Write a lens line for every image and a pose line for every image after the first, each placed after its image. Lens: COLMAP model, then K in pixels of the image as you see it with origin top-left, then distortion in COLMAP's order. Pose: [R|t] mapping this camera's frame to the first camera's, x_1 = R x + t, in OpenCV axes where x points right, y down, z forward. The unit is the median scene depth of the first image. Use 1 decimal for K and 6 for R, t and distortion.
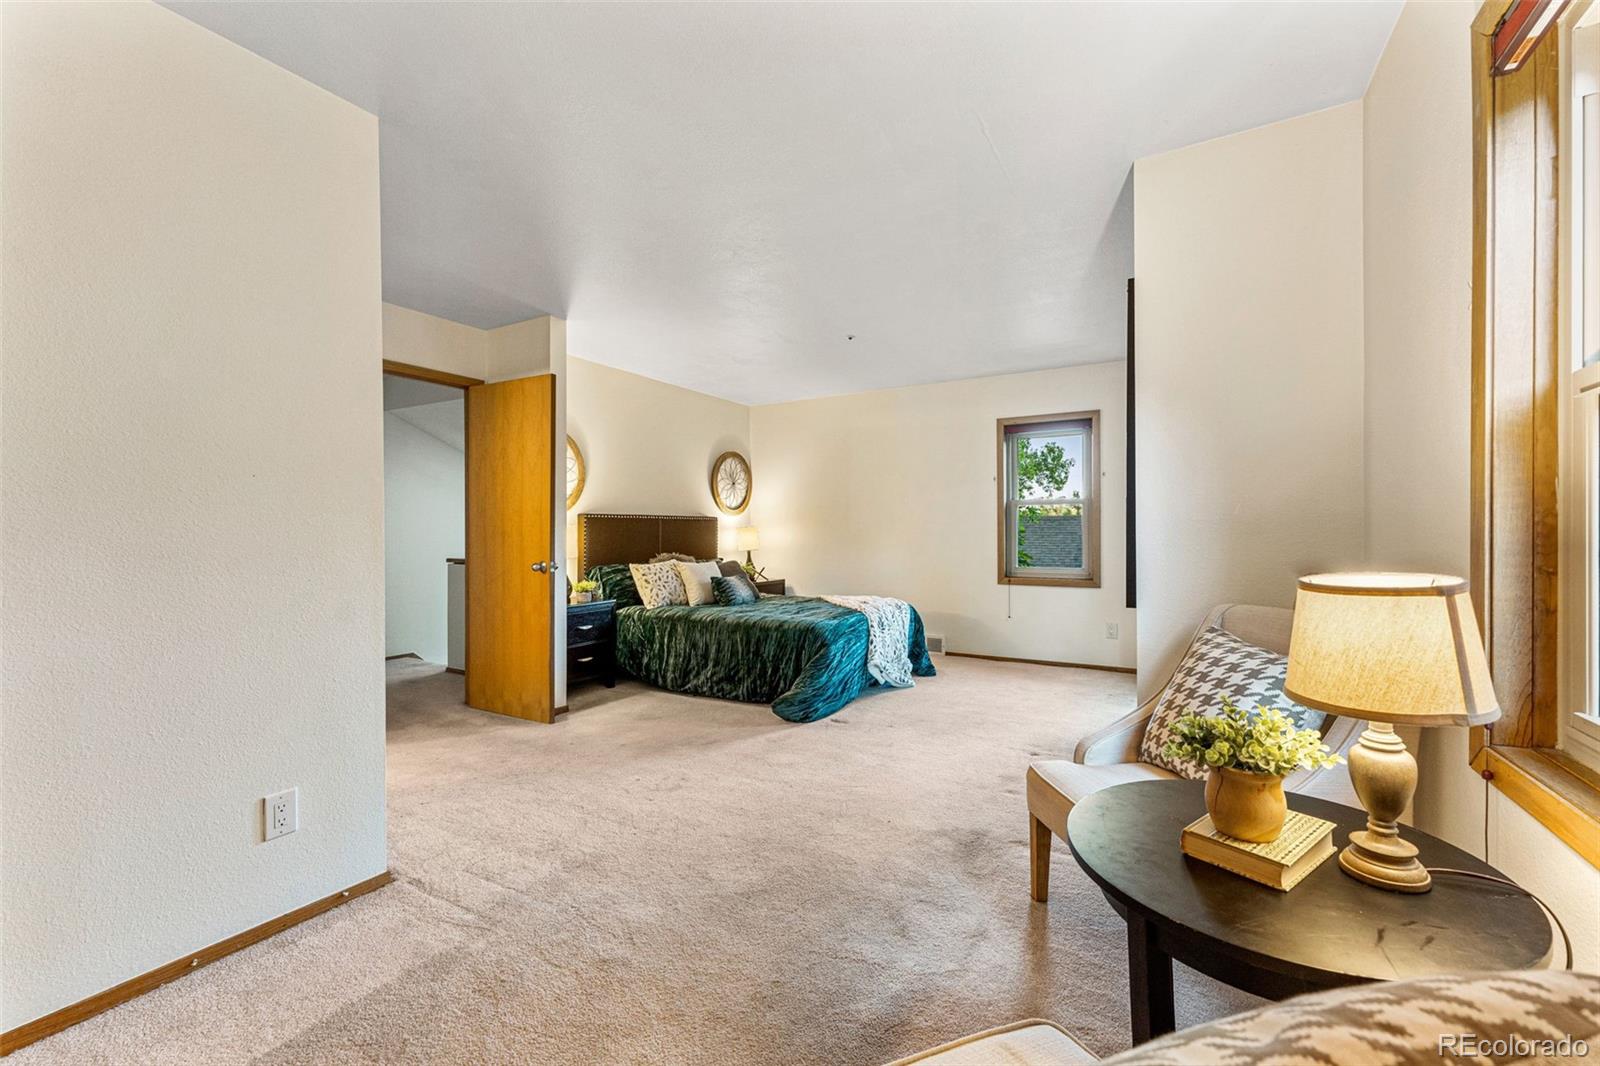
lens RADIAL K [[650.1, 0, 802.7], [0, 650.1, 532.6], [0, 0, 1]] dist [0.003181, 0.000200]
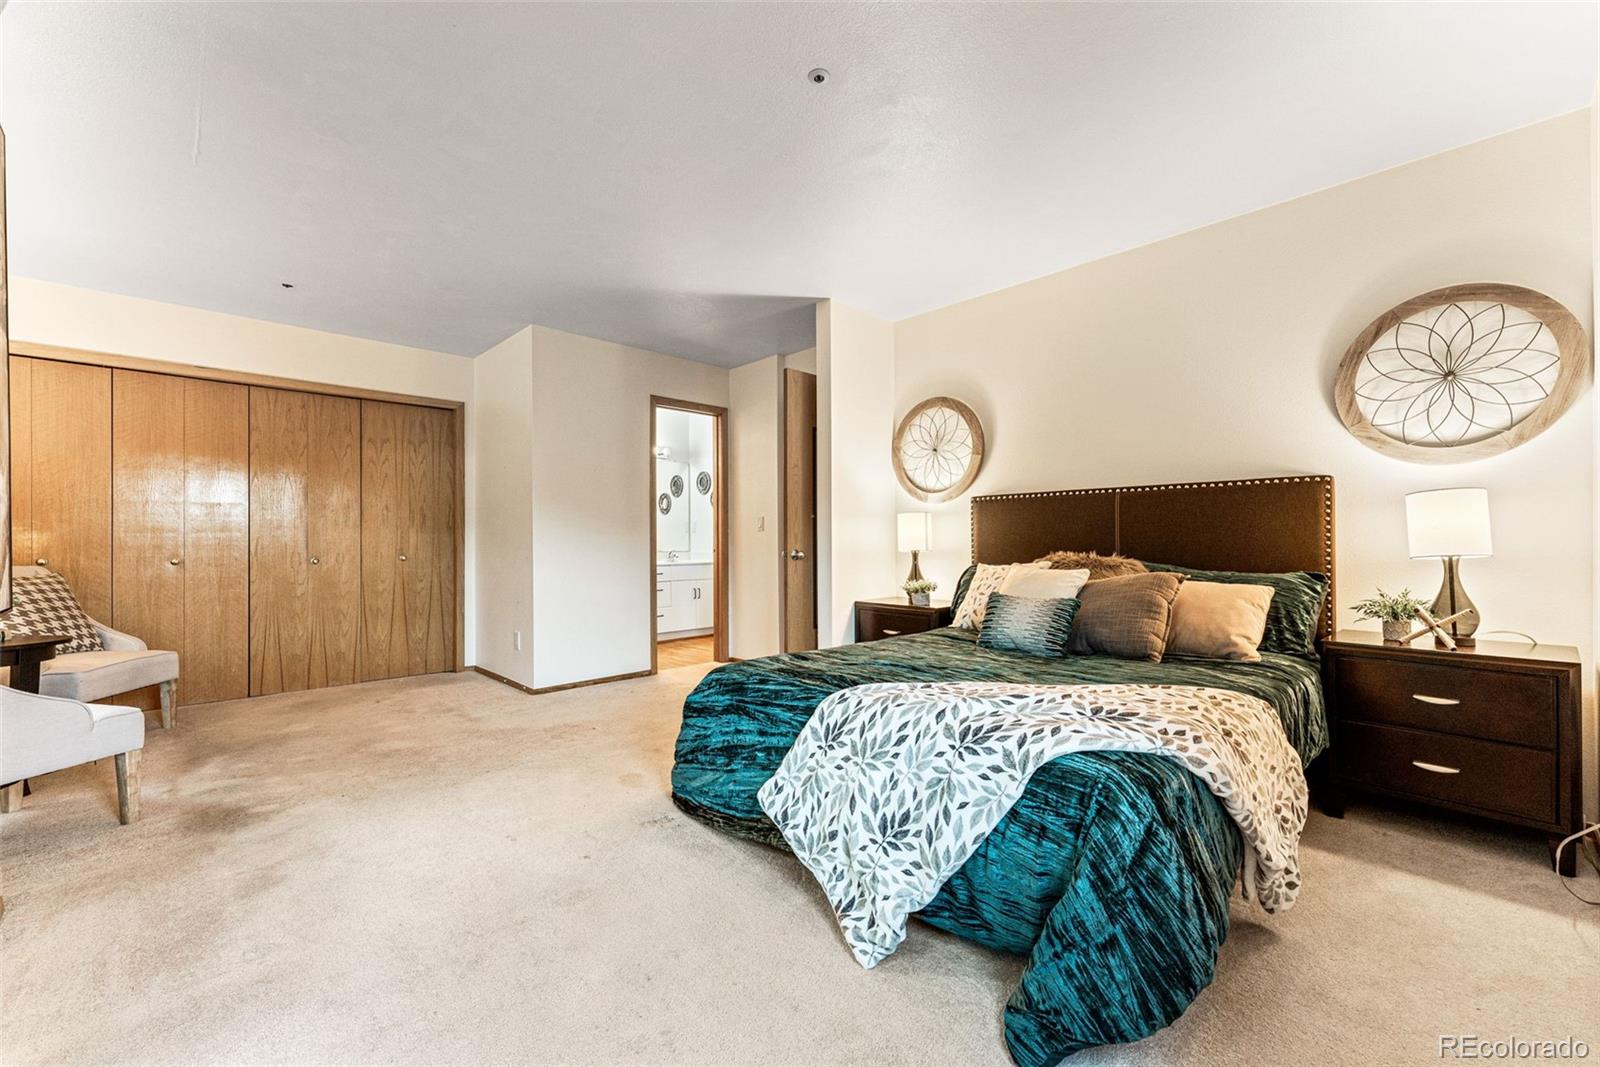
lens RADIAL K [[650.1, 0, 803.2], [0, 650.1, 539.1], [0, 0, 1]] dist [0.003181, 0.000200]
pose [[-0.289989, 0.001328, -0.957029, 0.432638], [0.001273, 0.999999, 0.001002, 0.019331], [0.957029, -0.000927, -0.289990, 0.950463]]
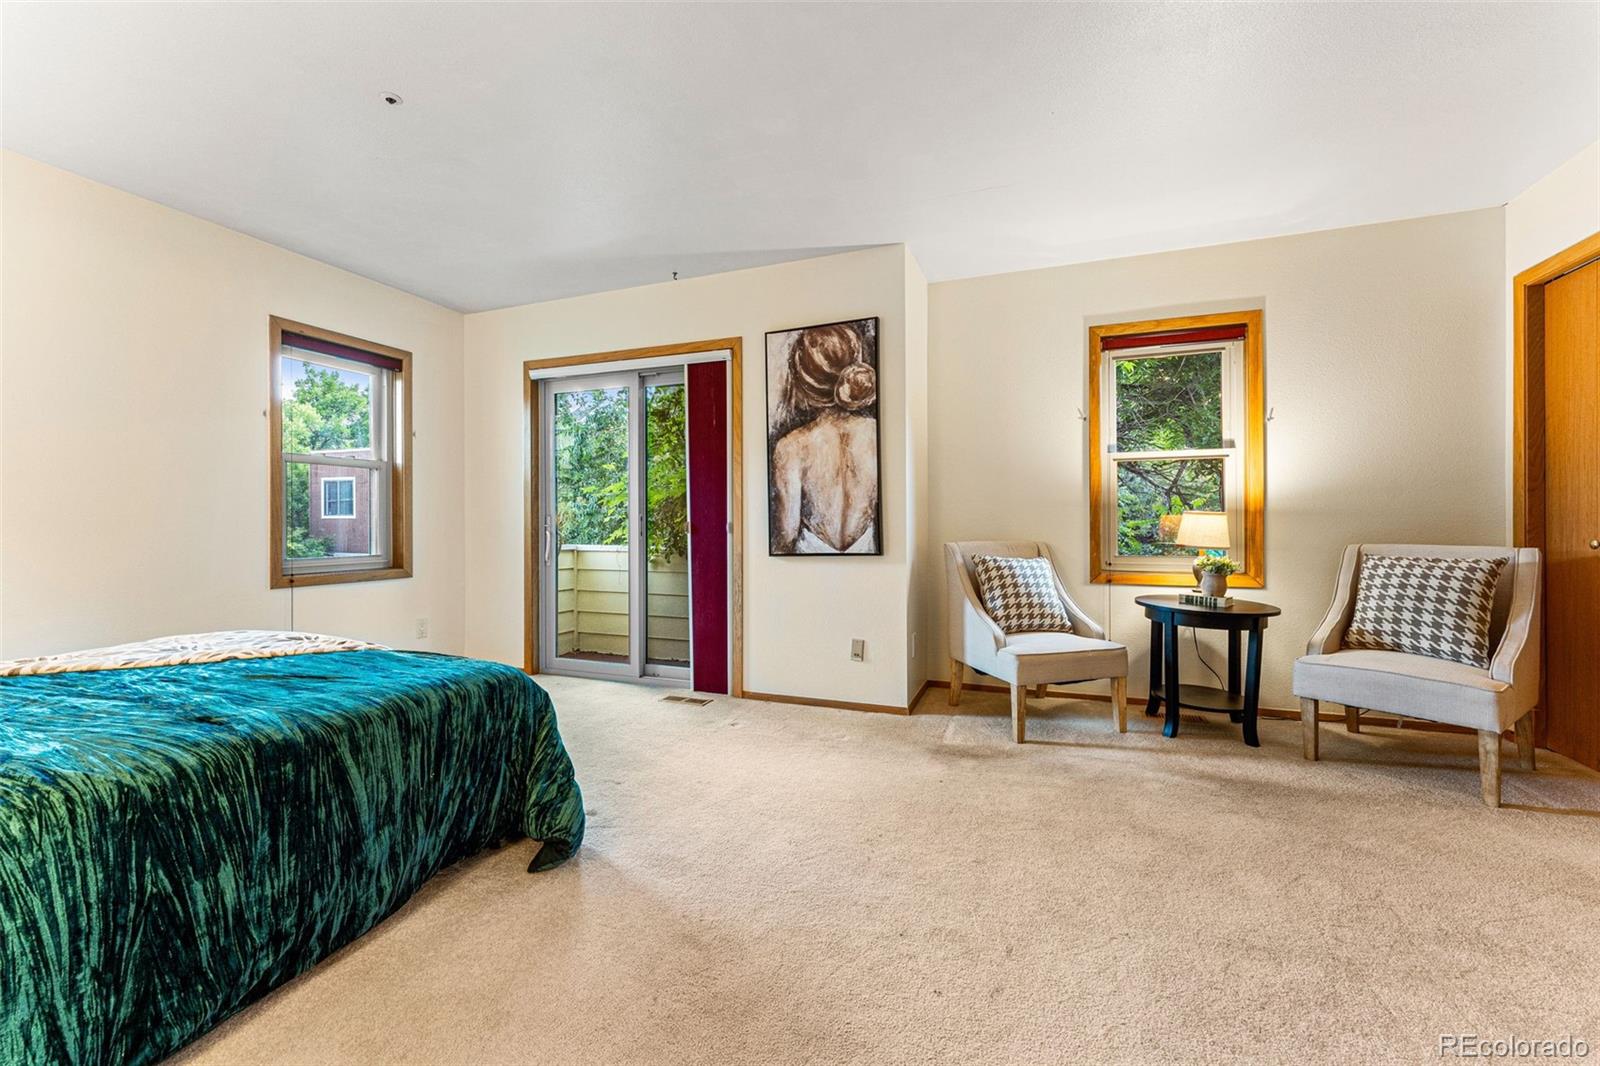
lens RADIAL K [[650.1, 0, 796.0], [0, 650.1, 530.4], [0, 0, 1]] dist [0.003181, 0.000200]
pose [[-0.139740, -0.005393, 0.990174, -0.391623], [0.005385, 0.999966, 0.006206, 0.024741], [-0.990174, 0.006199, -0.139706, 0.648533]]
